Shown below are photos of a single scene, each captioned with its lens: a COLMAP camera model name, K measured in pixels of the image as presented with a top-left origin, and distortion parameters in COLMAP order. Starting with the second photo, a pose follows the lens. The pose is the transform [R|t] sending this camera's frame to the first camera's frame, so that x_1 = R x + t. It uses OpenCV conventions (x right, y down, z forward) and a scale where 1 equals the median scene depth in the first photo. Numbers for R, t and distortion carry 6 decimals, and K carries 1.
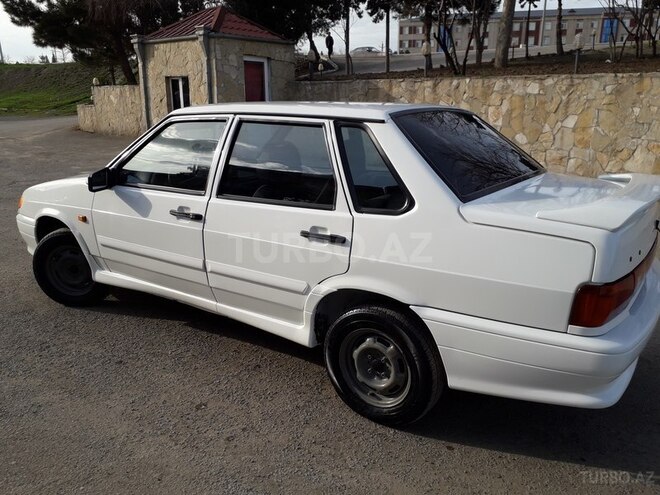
lens RADIAL K [[533.2, 0, 327.1], [0, 533.2, 247.4], [0, 0, 1]] dist [0.000143, 0.002622]
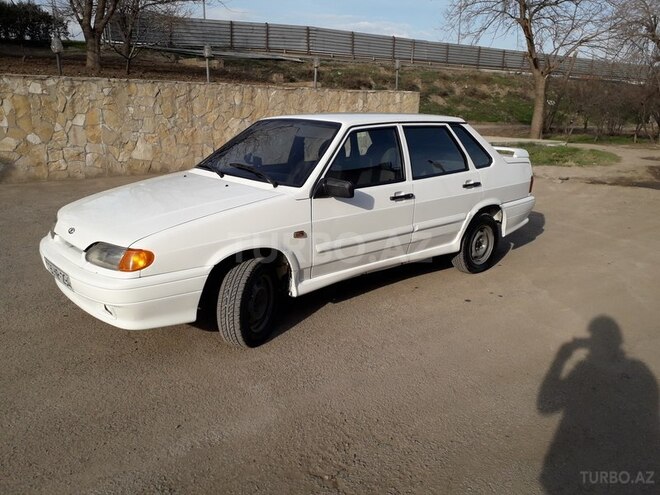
lens RADIAL K [[532.1, 0, 330.5], [0, 532.1, 249.8], [0, 0, 1]] dist [-0.001603, 0.001971]
pose [[0.239313, -0.259632, 0.935586, -0.511724], [0.242214, 0.949084, 0.201422, -0.079229], [-0.940245, 0.178409, 0.290015, 0.250450]]
